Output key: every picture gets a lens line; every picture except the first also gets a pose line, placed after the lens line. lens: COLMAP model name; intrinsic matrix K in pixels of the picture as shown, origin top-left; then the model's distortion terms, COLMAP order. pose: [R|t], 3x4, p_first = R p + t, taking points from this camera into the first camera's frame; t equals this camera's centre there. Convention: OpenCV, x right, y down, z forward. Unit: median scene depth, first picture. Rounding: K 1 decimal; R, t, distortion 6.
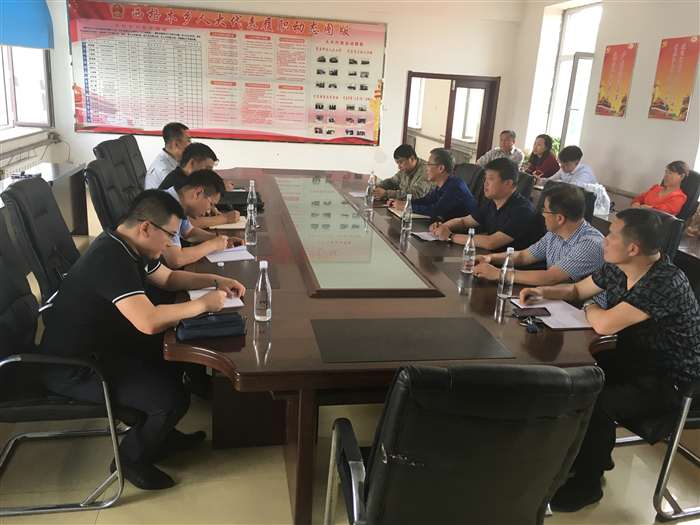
lens RADIAL K [[599.8, 0, 353.5], [0, 599.8, 261.8], [0, 0, 1]] dist [0.067166, -0.090203]
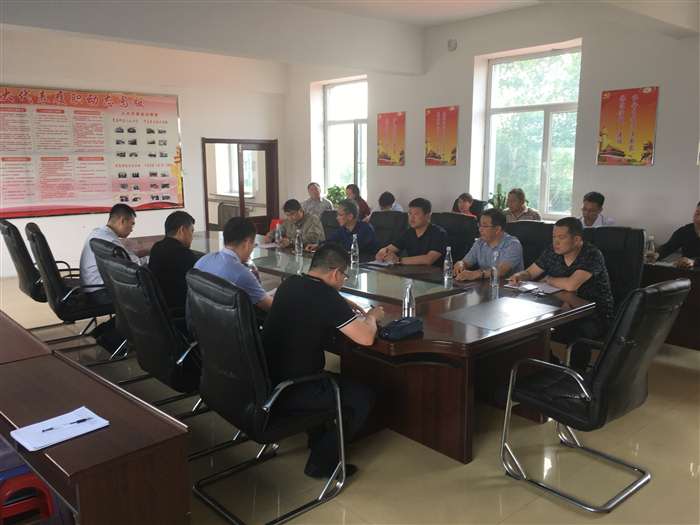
lens RADIAL K [[599.8, 0, 353.5], [0, 599.8, 261.8], [0, 0, 1]] dist [0.067166, -0.090203]
pose [[0.854129, -0.148201, 0.498499, -0.256139], [0.192626, 0.980515, -0.038544, -0.003023], [-0.483073, 0.128945, 0.866033, -0.043699]]
